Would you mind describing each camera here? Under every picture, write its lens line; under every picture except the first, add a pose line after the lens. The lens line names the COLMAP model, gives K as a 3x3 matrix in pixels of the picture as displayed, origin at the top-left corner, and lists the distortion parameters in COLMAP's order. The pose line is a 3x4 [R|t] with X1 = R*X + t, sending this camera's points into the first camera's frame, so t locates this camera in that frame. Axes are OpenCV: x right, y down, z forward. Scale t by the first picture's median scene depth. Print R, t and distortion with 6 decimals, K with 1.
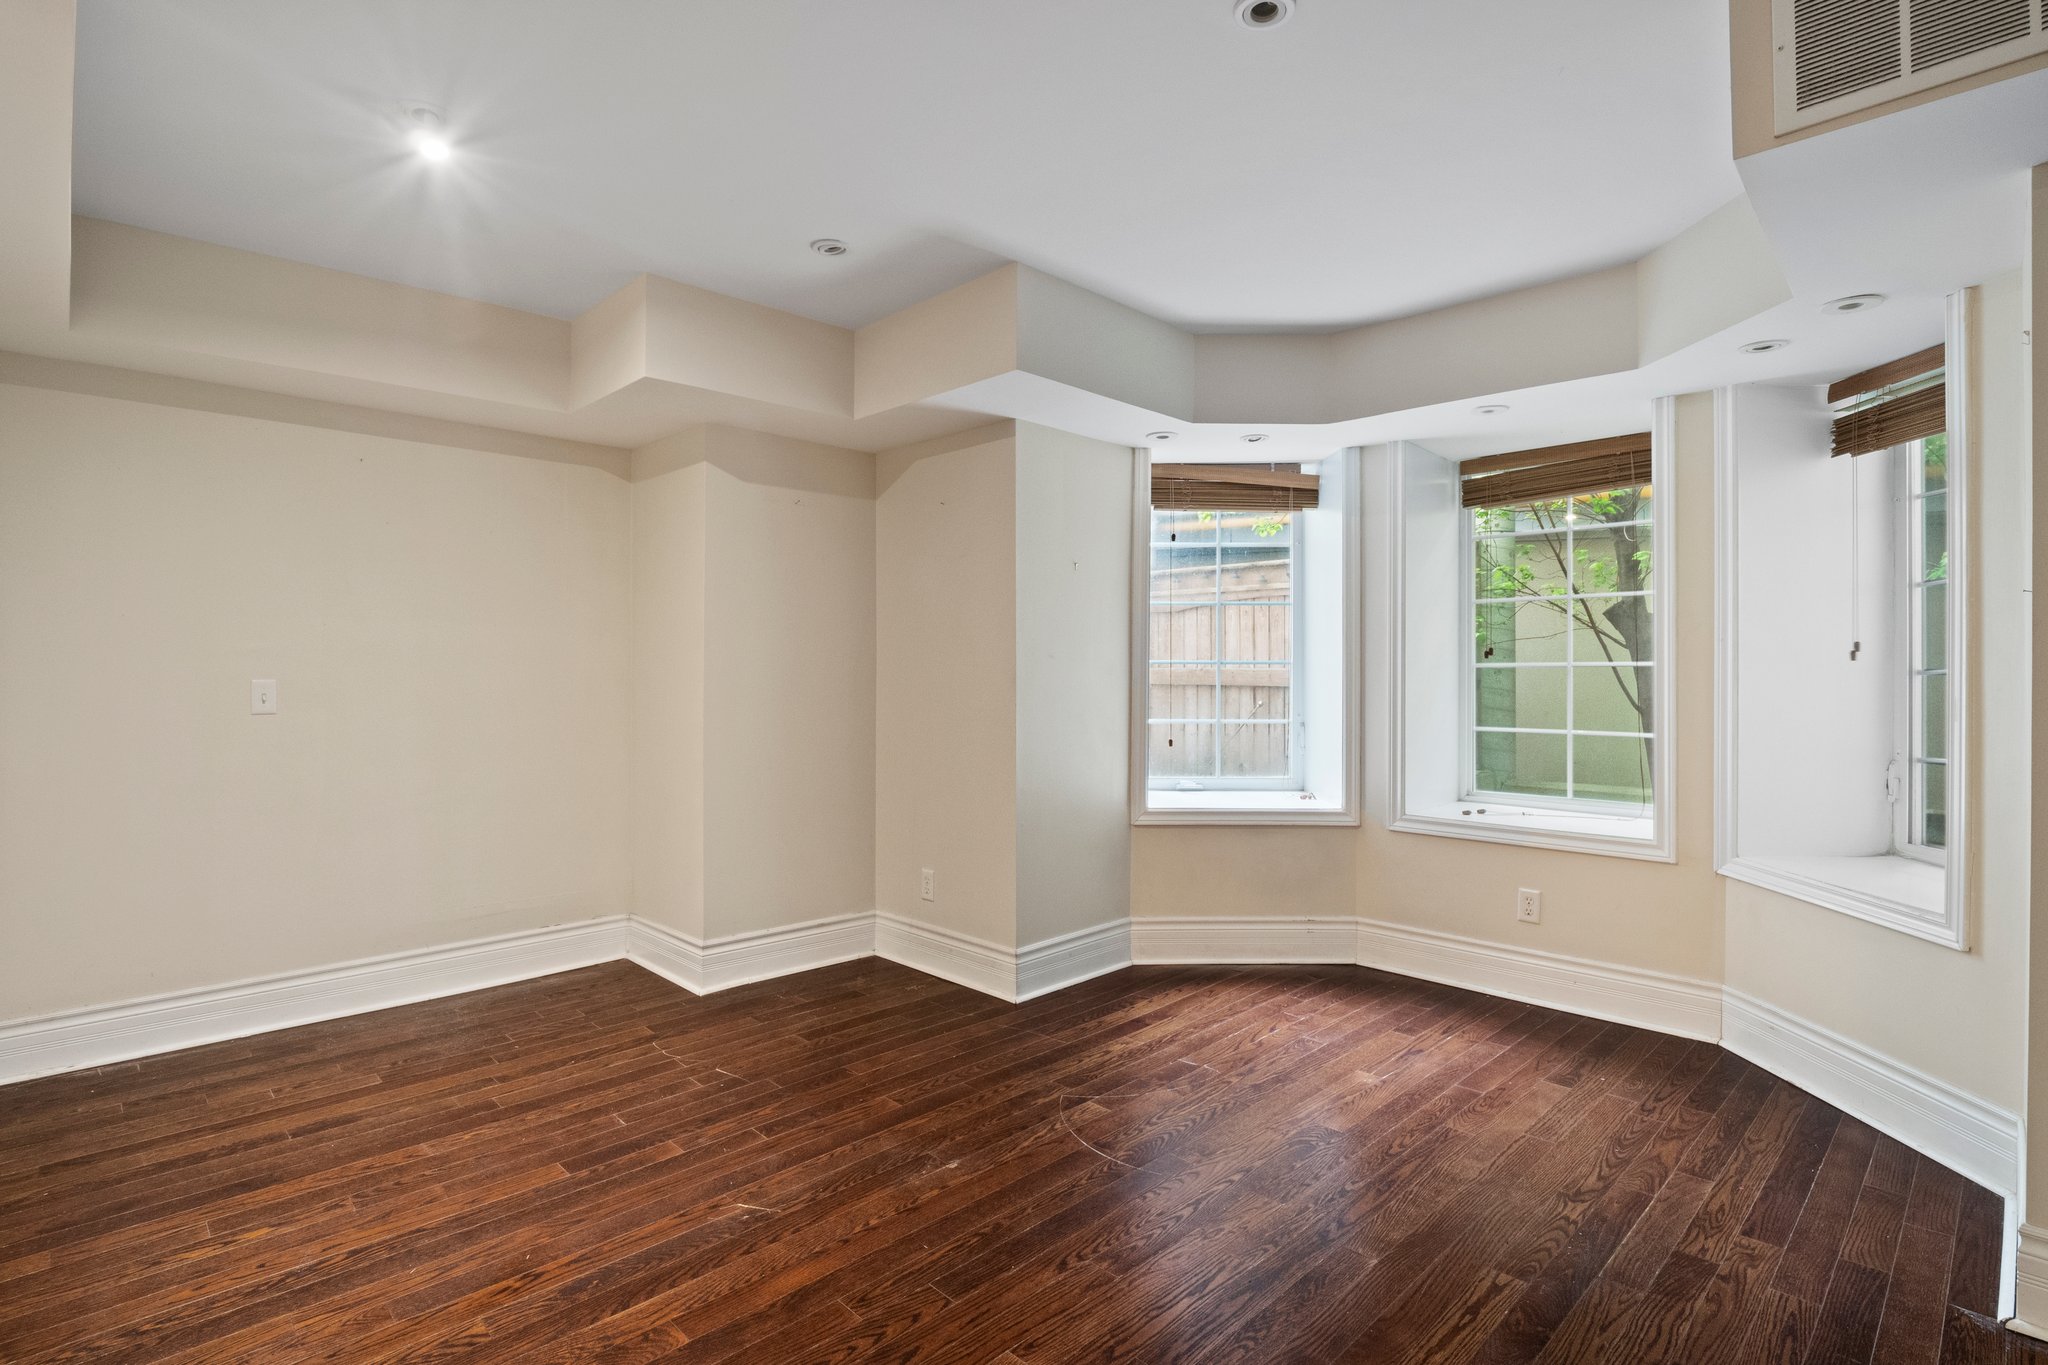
lens RADIAL K [[996.4, 0, 1032.4], [0, 996.4, 668.1], [0, 0, 1]] dist [-0.008559, -0.002562]
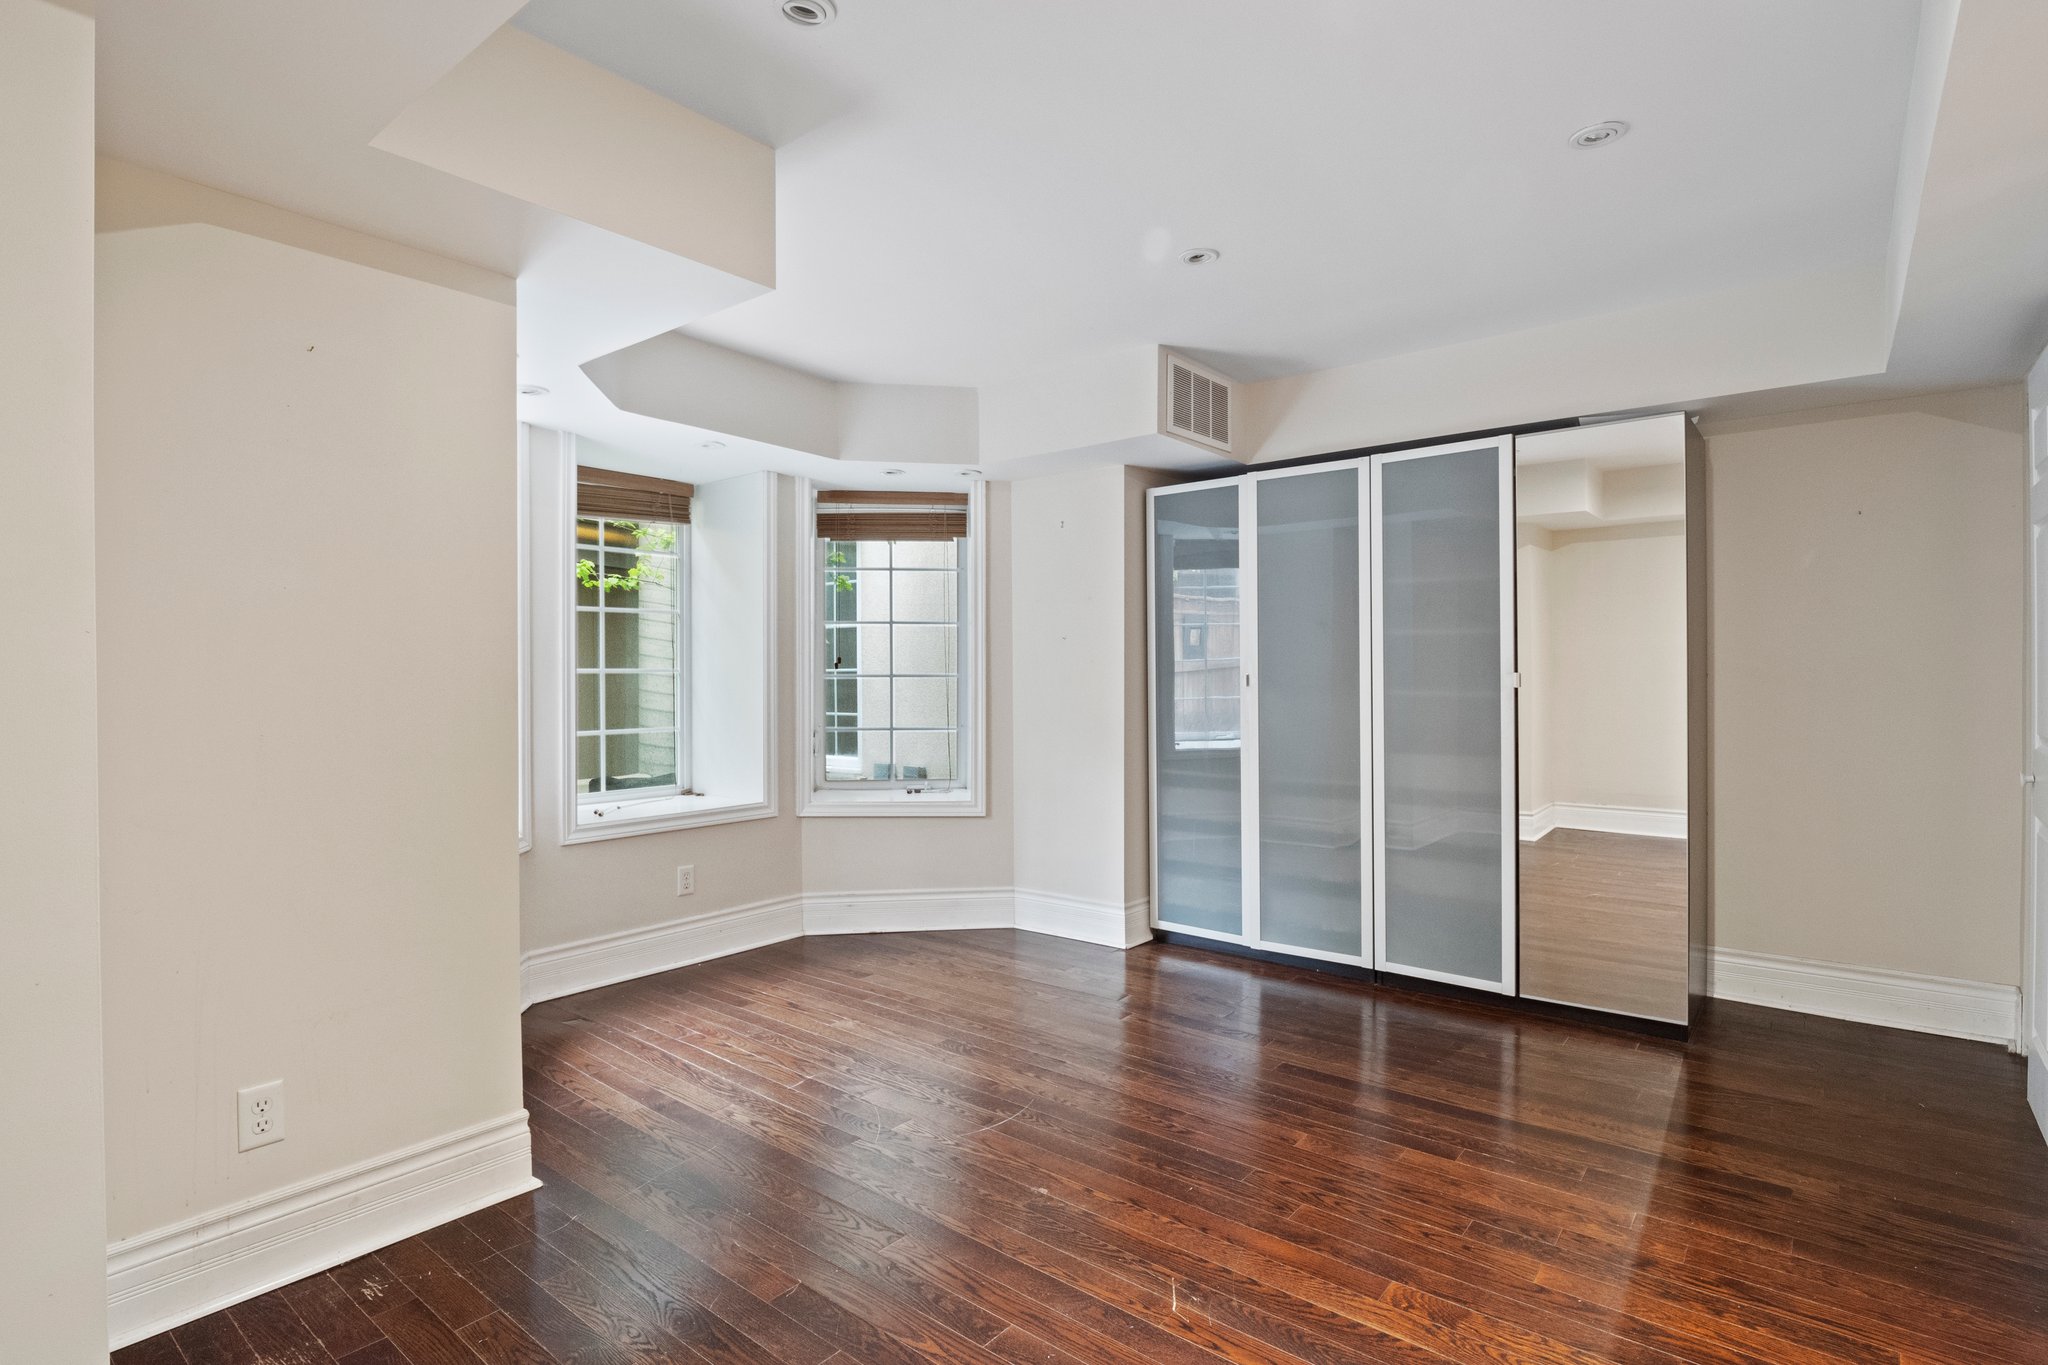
lens RADIAL K [[996.4, 0, 1010.8], [0, 996.4, 678.8], [0, 0, 1]] dist [-0.008559, -0.002562]
pose [[-0.095234, -0.004907, 0.995443, -0.760573], [0.000307, 0.999988, 0.004959, 0.001709], [-0.995455, 0.000778, -0.095231, 0.829507]]
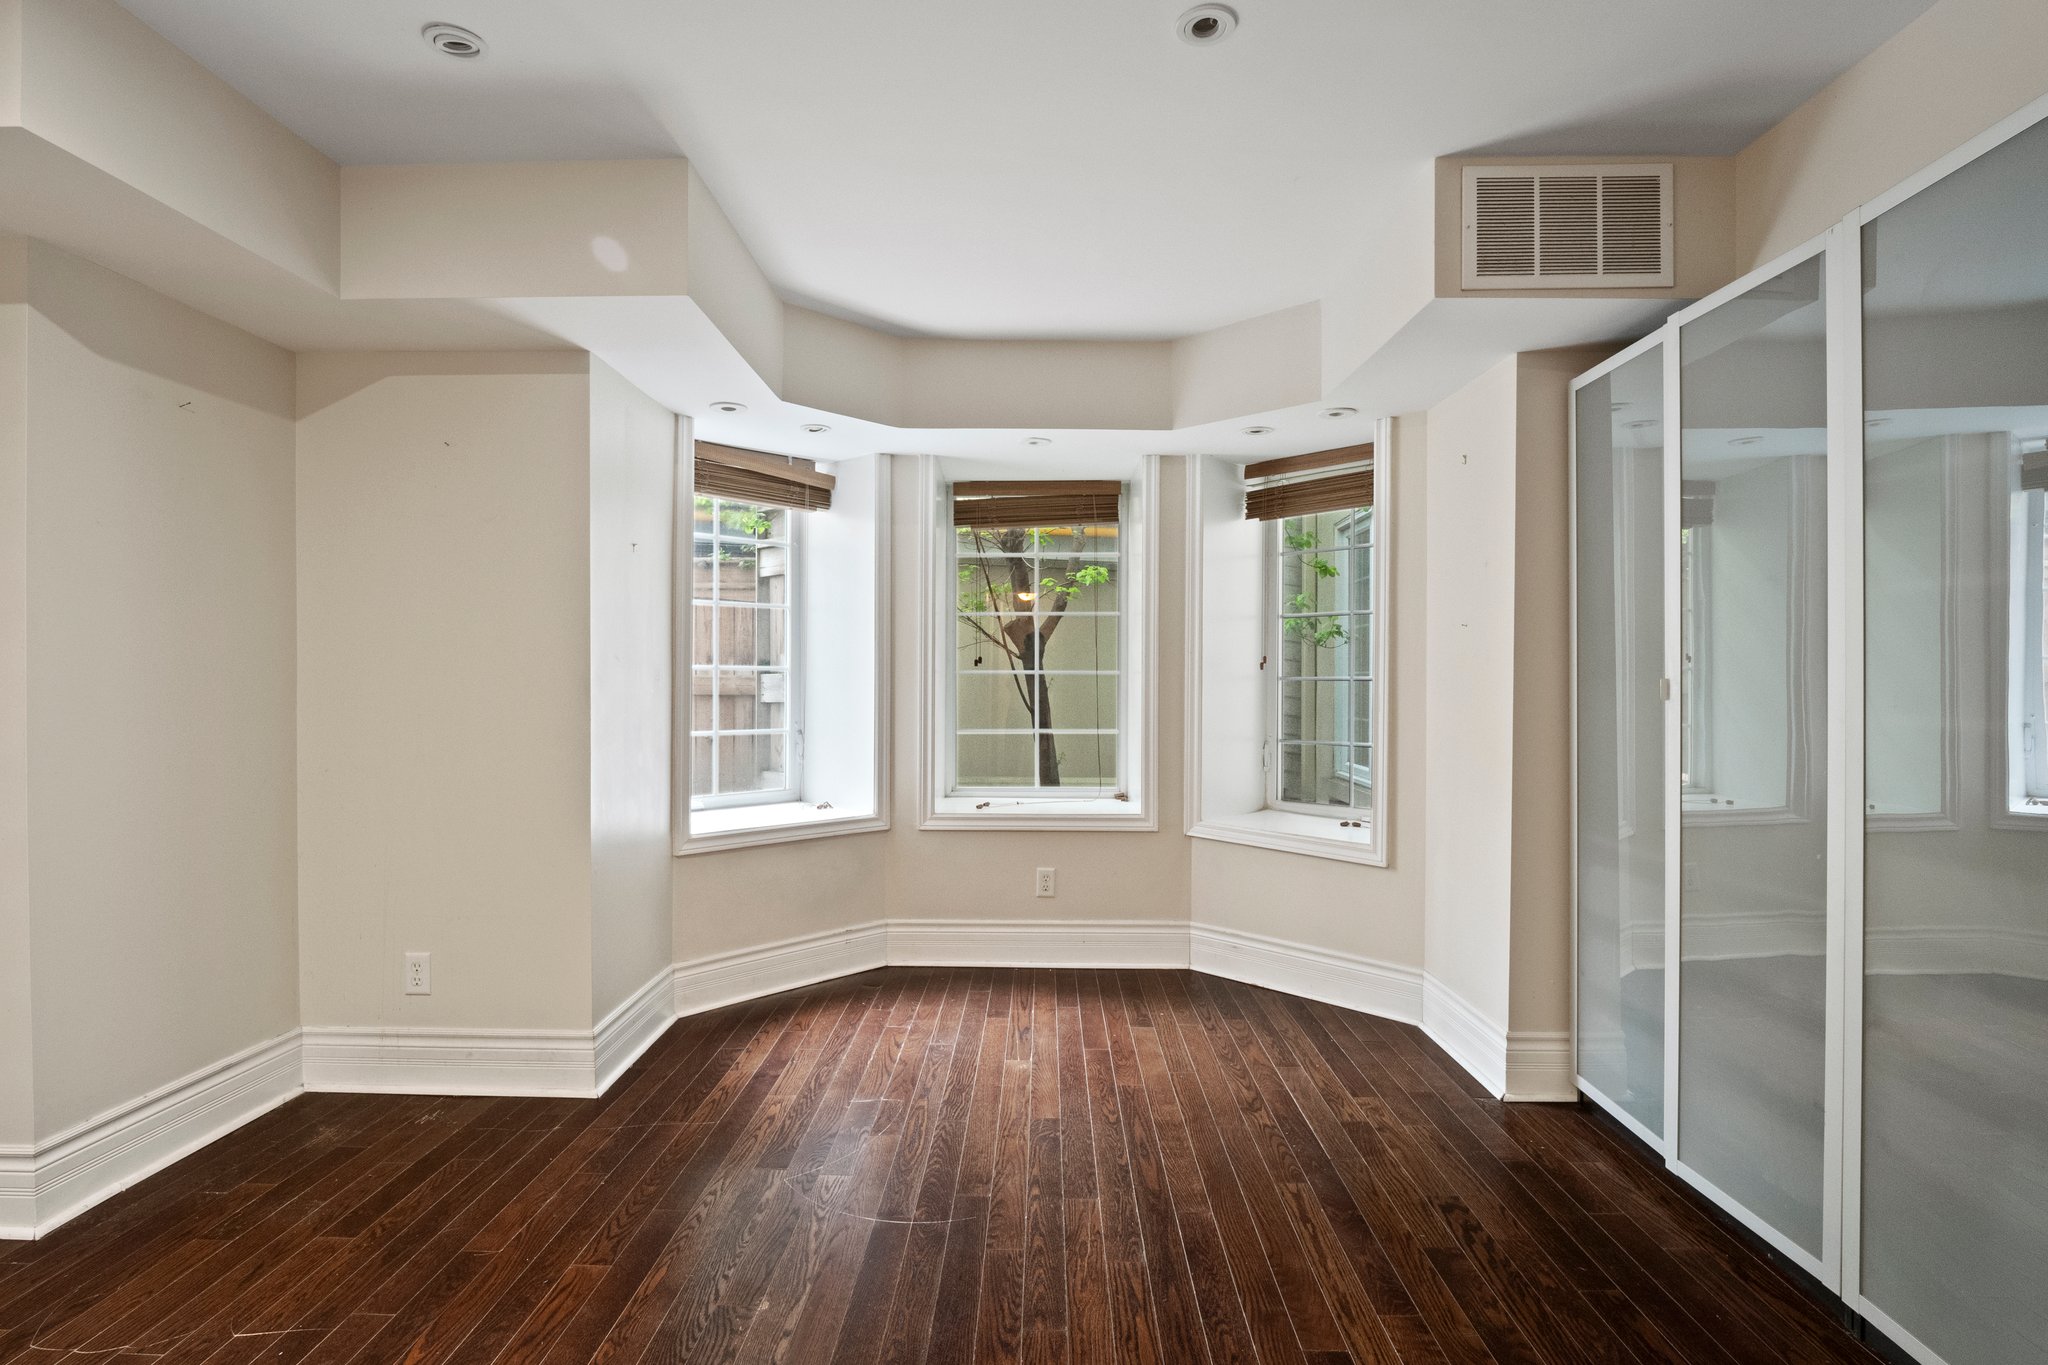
lens RADIAL K [[996.4, 0, 1024.7], [0, 996.4, 689.1], [0, 0, 1]] dist [-0.008559, -0.002562]
pose [[0.719426, -0.005807, 0.694545, -0.349123], [-0.003948, 0.999915, 0.012450, 0.002901], [-0.694558, -0.011699, 0.719342, 0.222740]]
